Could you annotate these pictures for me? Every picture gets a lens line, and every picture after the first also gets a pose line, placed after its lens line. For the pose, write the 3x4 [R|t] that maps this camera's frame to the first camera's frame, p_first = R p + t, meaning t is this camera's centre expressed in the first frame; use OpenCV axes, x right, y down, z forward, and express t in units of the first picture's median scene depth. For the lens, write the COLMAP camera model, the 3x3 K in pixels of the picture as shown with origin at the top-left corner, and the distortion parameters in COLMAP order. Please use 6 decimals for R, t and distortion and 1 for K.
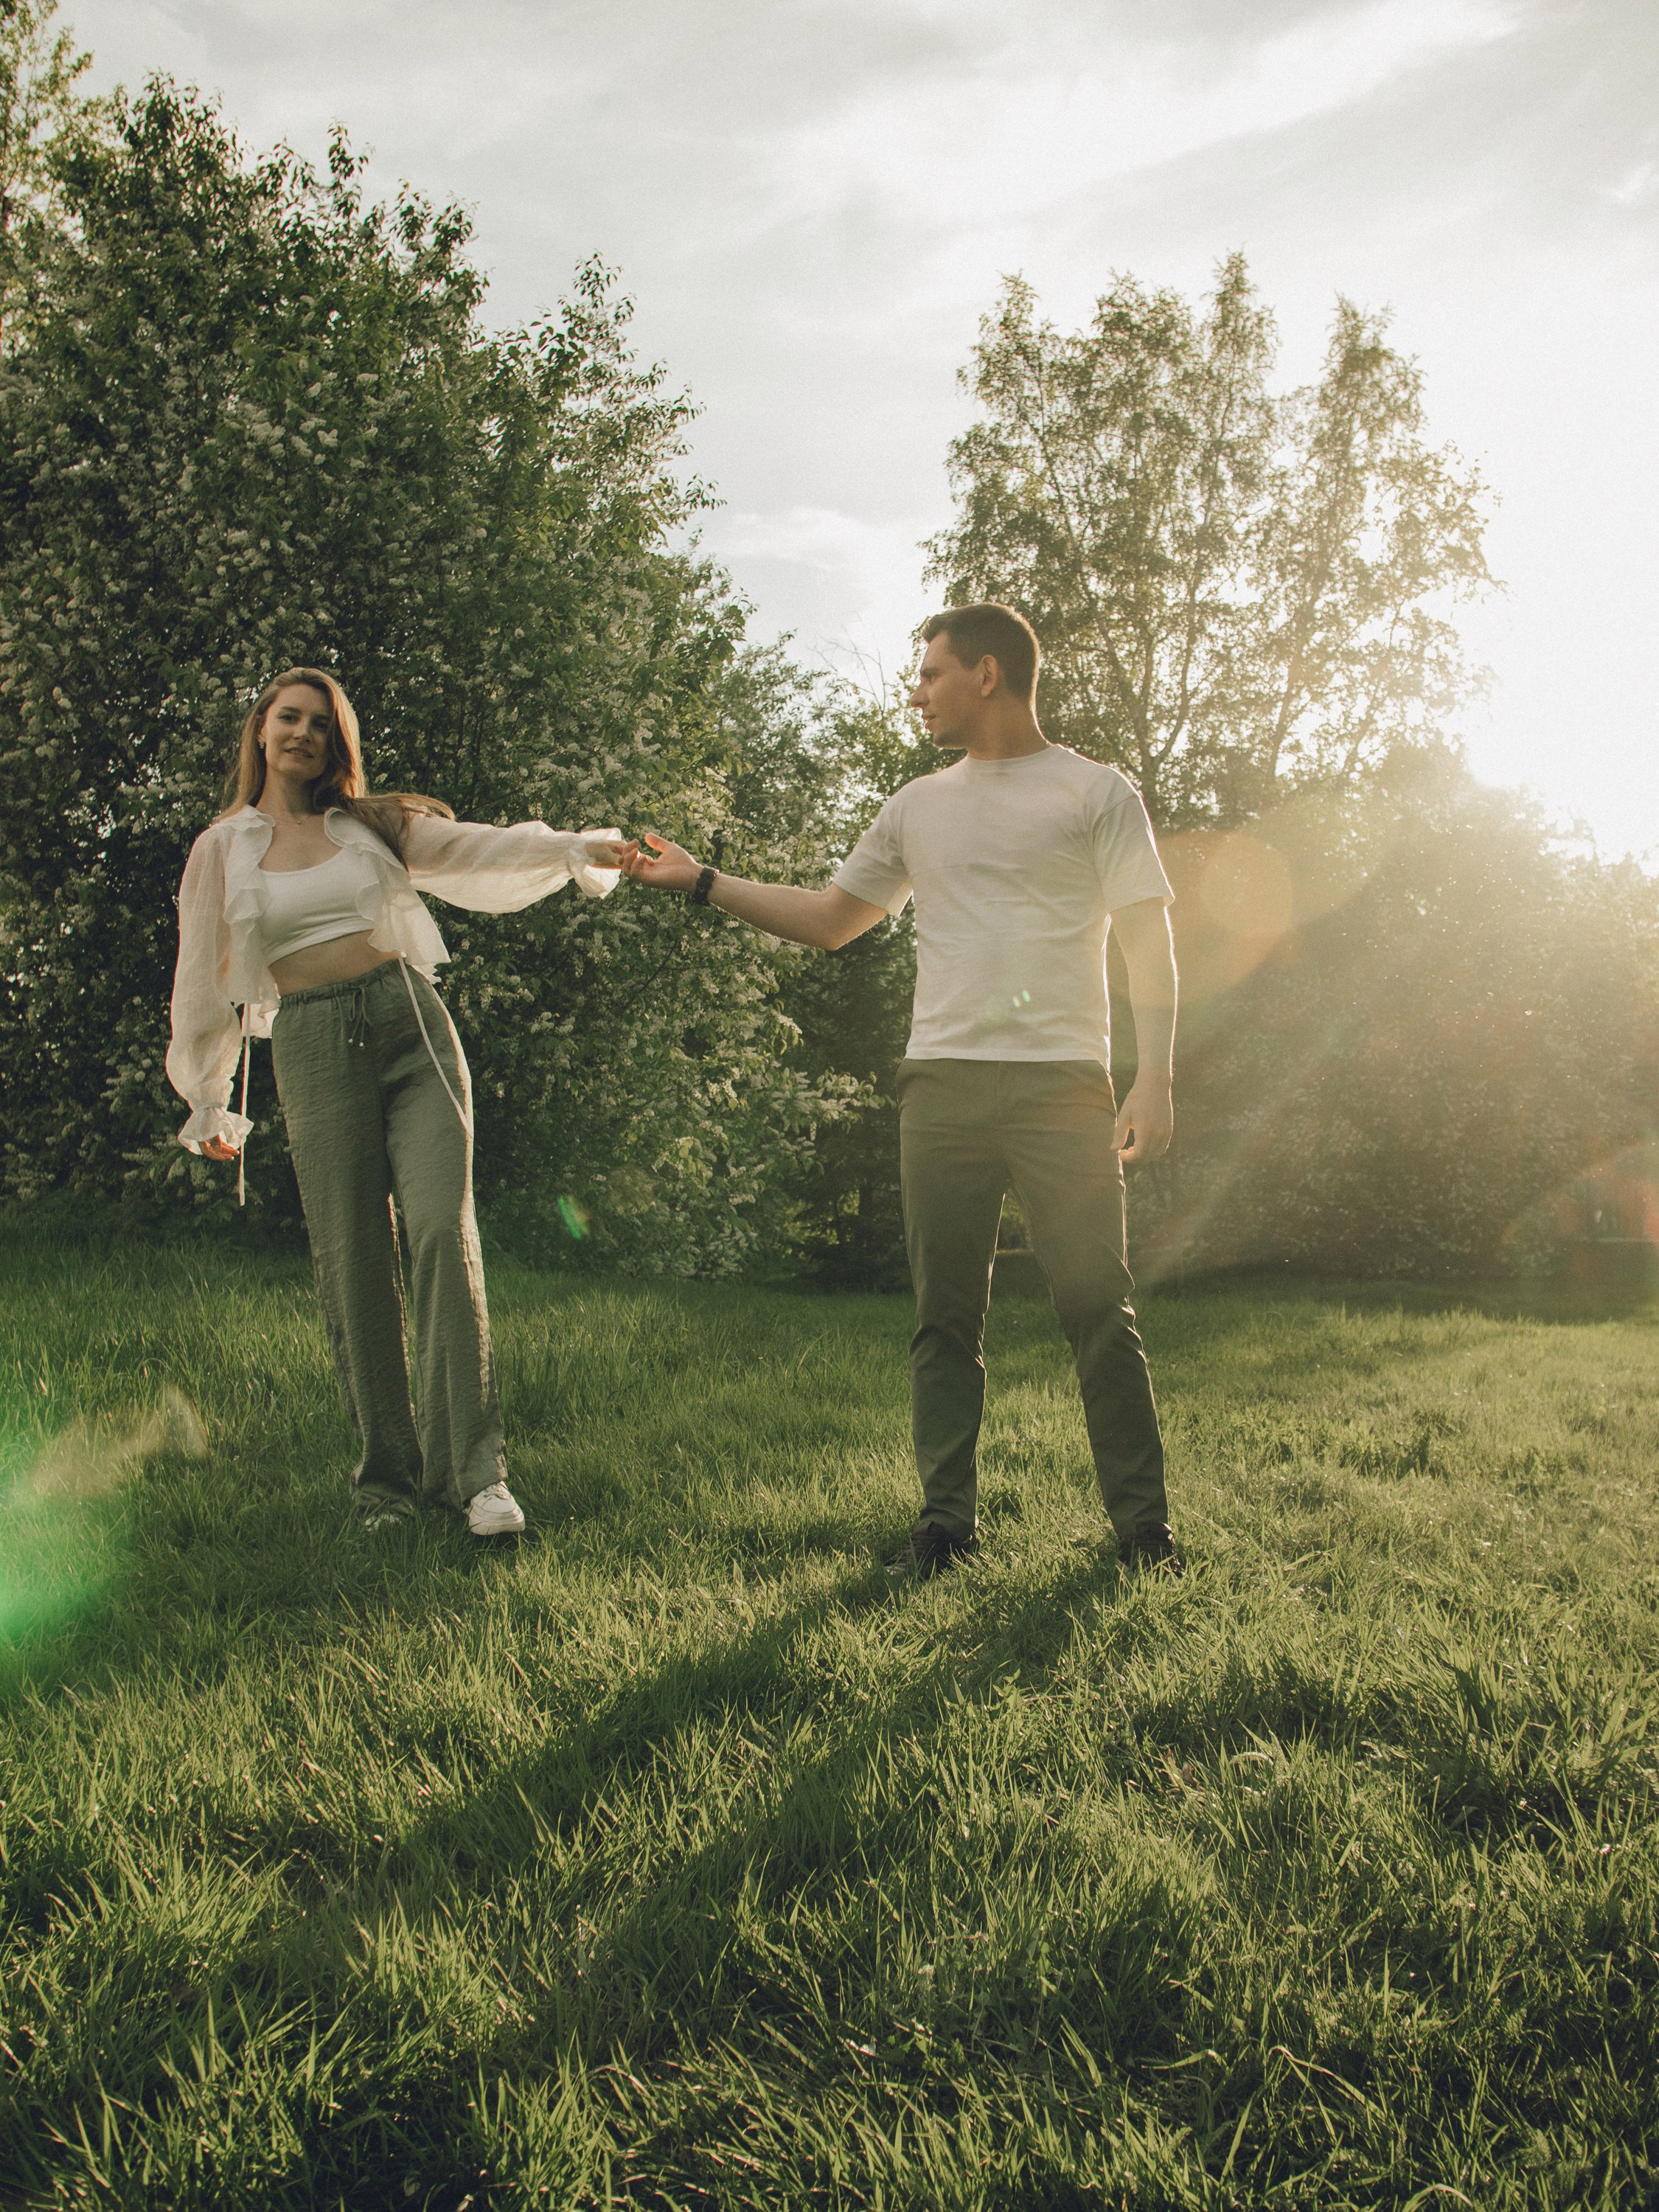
lens RADIAL K [[2317.2, 0, 829.5], [0, 2317.2, 1106.0], [0, 0, 1]] dist [-0.173880, 0.147518]
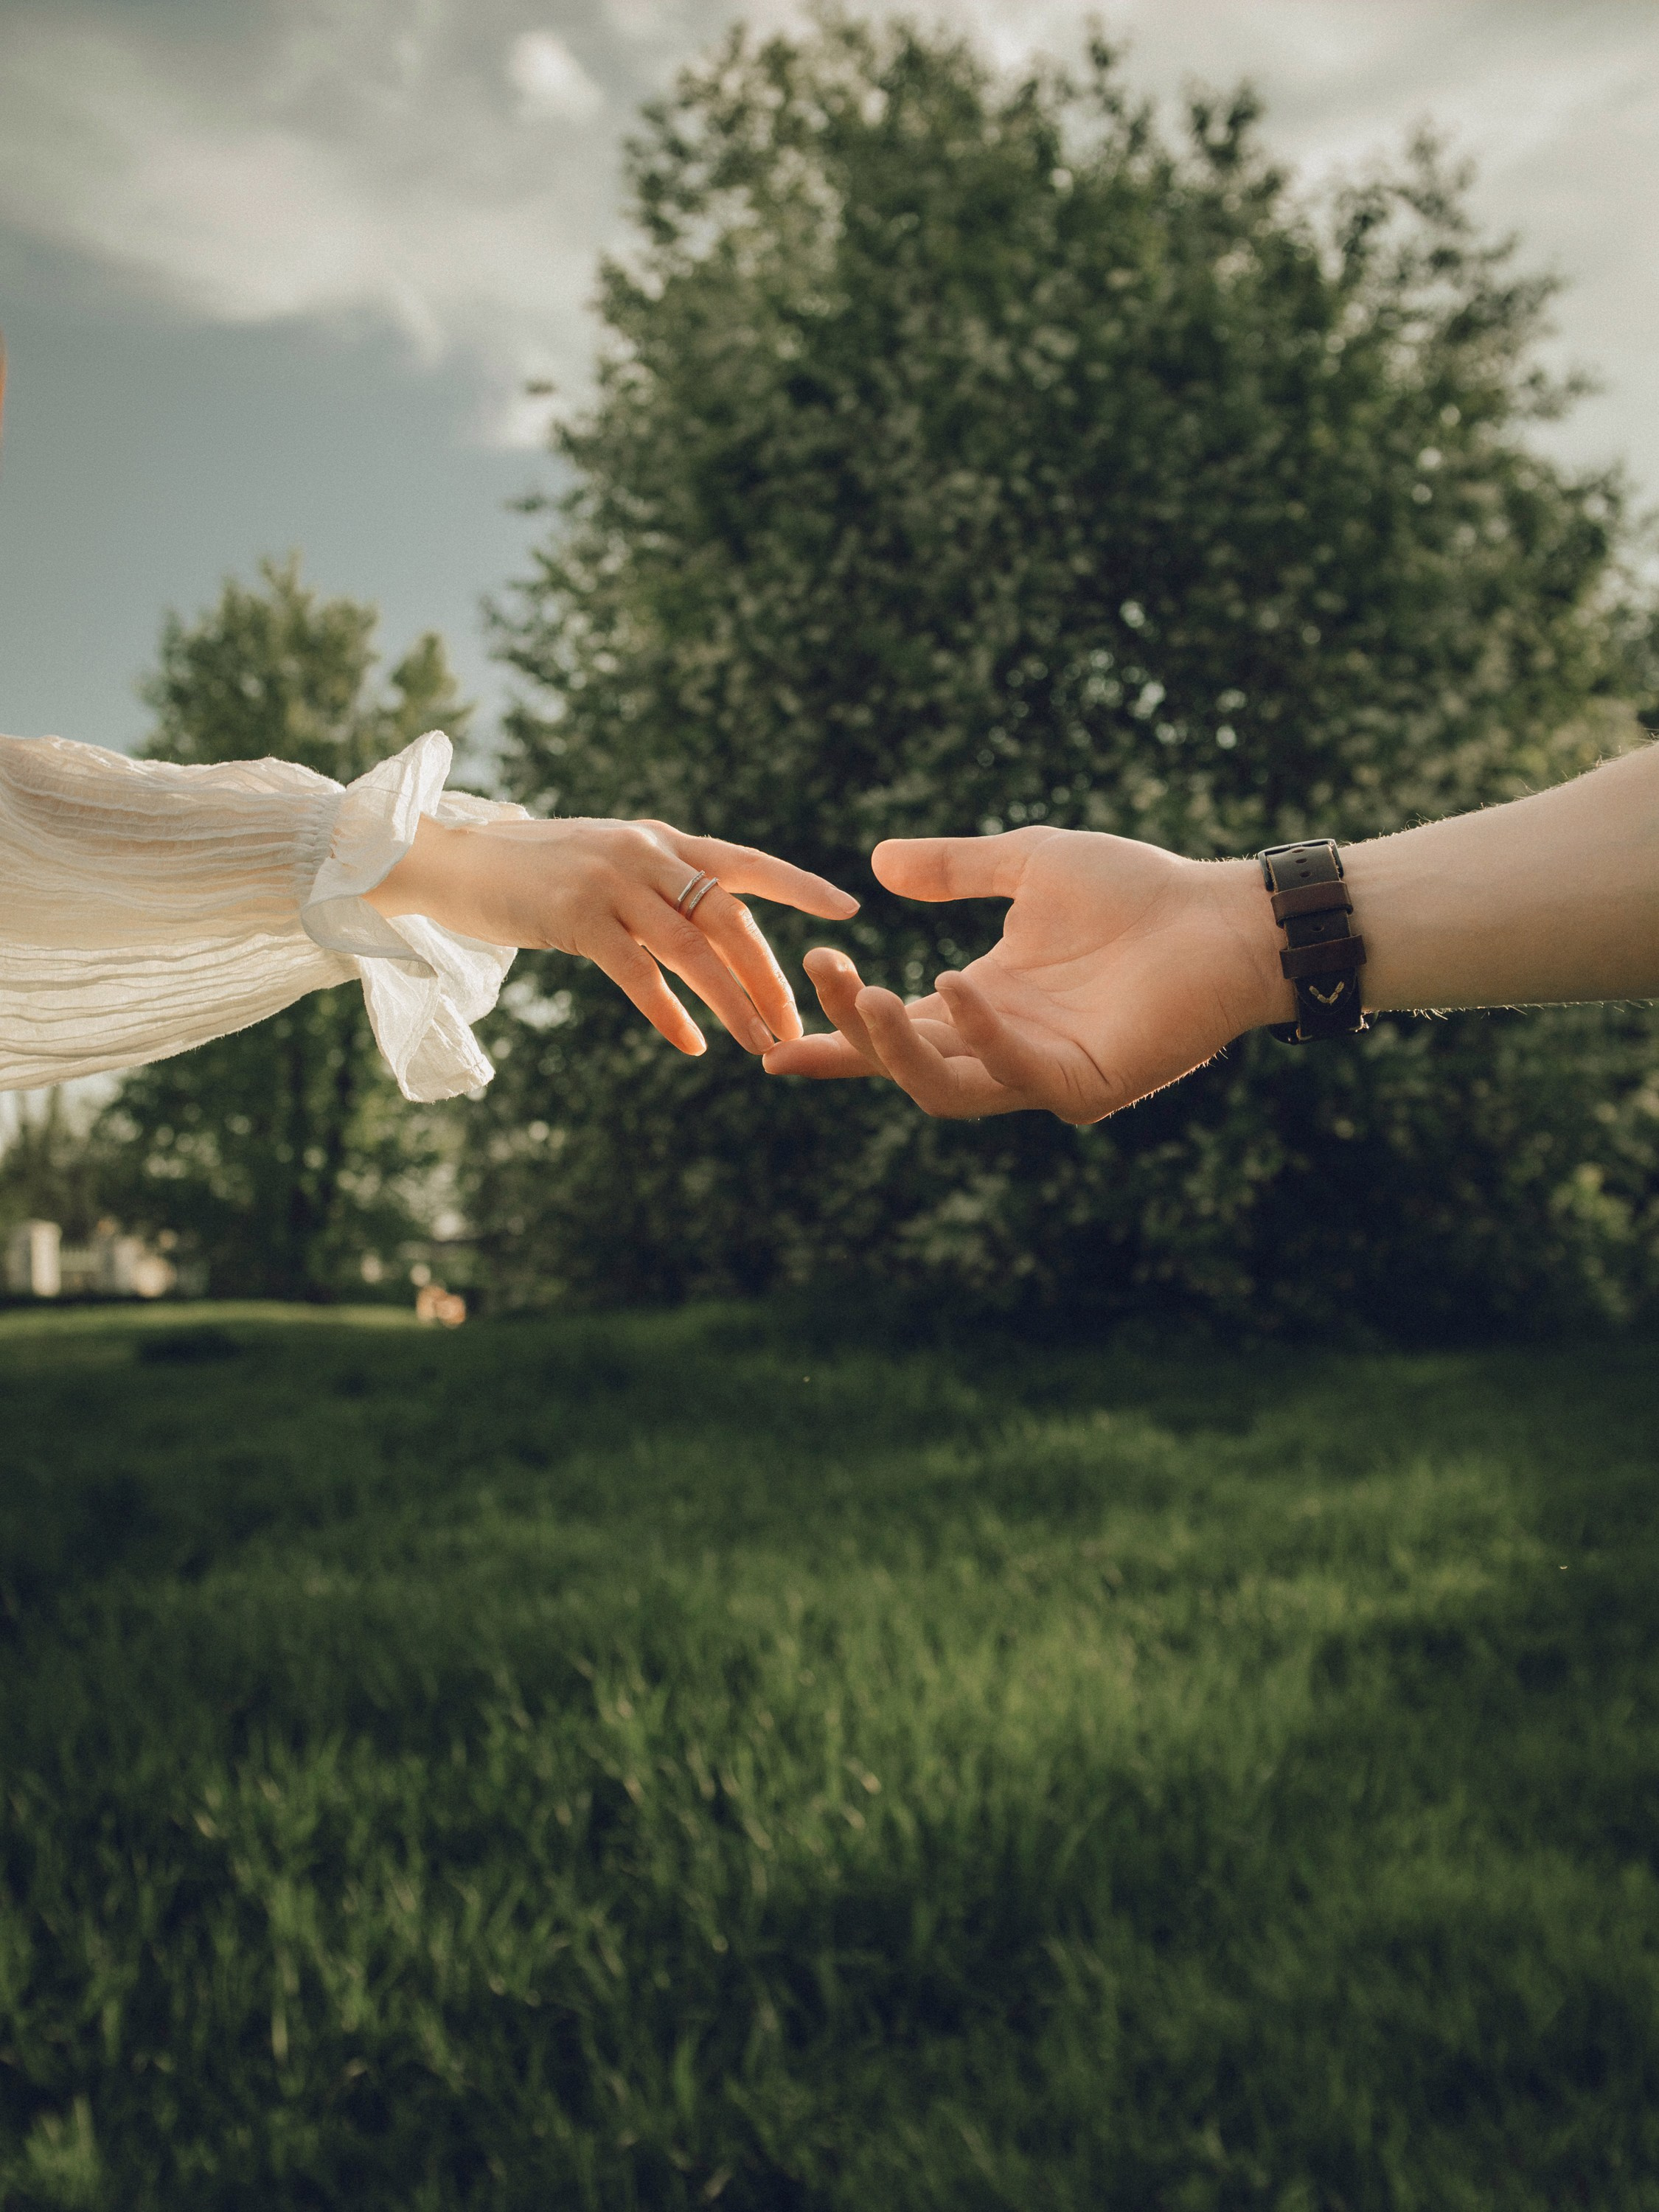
lens RADIAL K [[2317.2, 0, 829.5], [0, 2317.2, 1106.0], [0, 0, 1]] dist [-0.173880, 0.147518]
pose [[0.907845, -0.057681, -0.415319, 0.019924], [0.056553, 0.998287, -0.015027, -0.009317], [0.415474, -0.009846, 0.909552, 0.152586]]
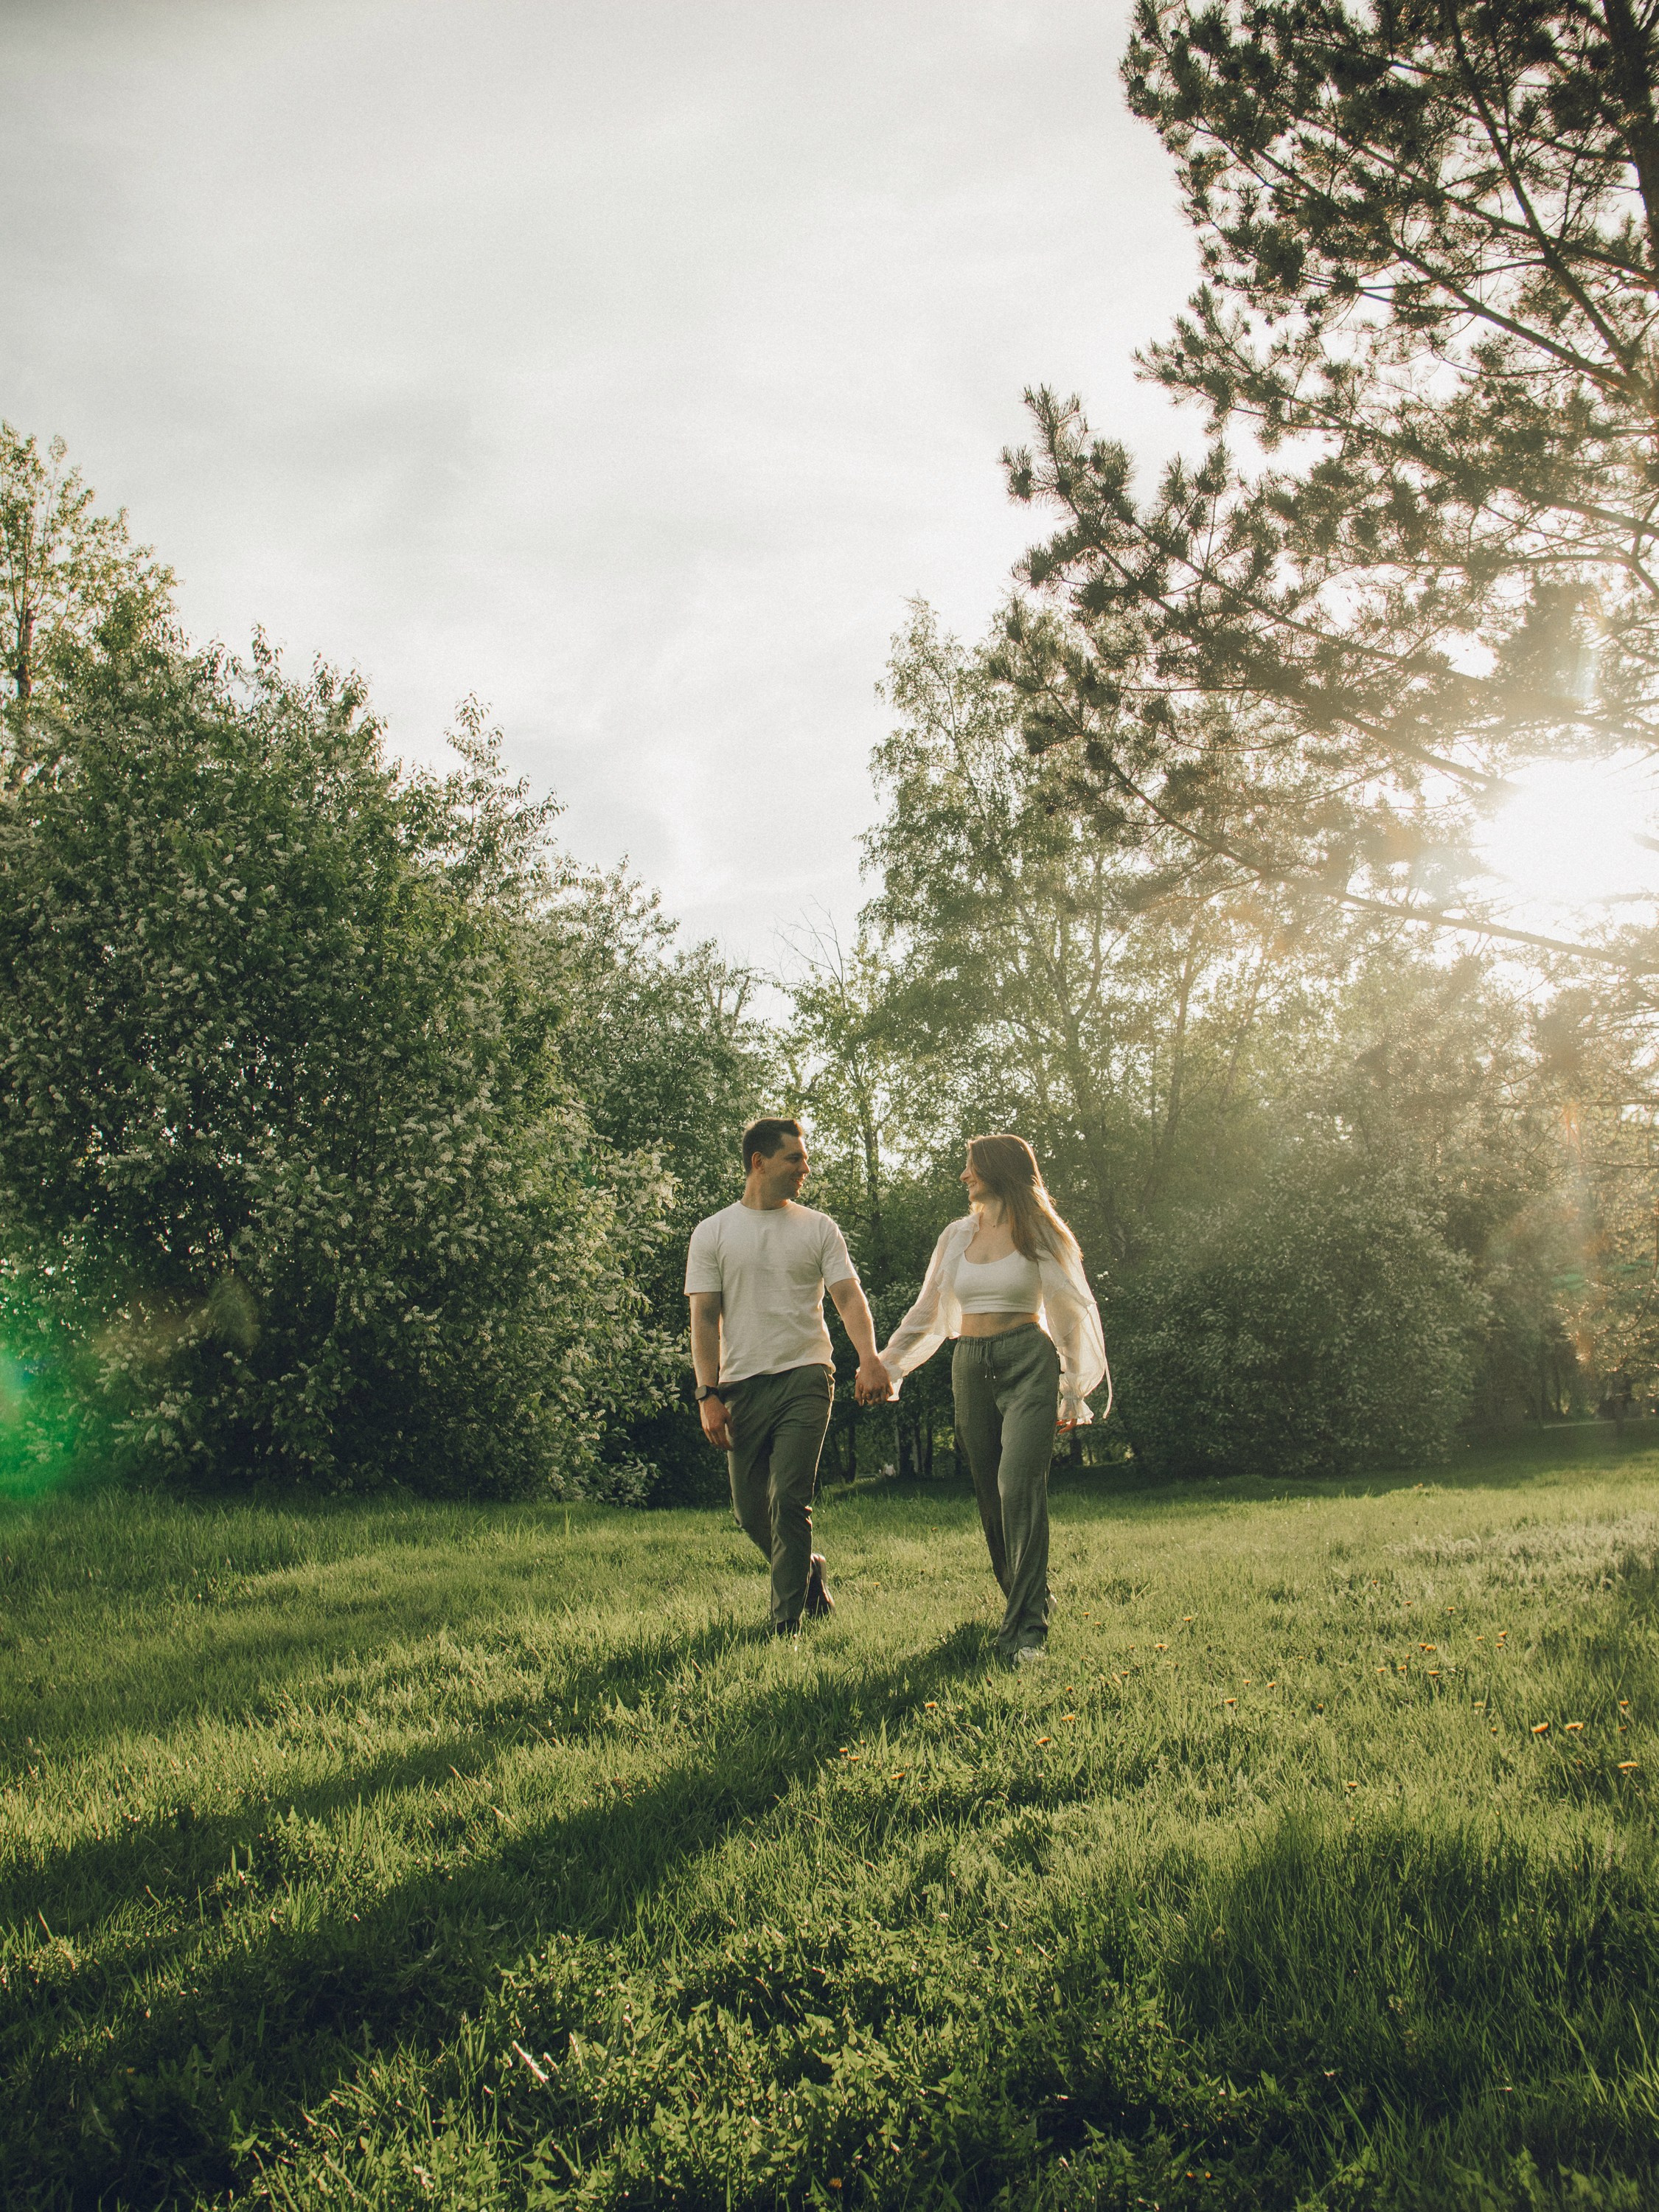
lens RADIAL K [[2317.2, 0, 829.5], [0, 2317.2, 1106.0], [0, 0, 1]] dist [-0.173880, 0.147518]
pose [[0.997865, -0.059842, -0.026161, 0.117442], [0.056900, 0.993202, -0.101547, -0.004394], [0.032060, 0.099842, 0.994487, -0.253354]]
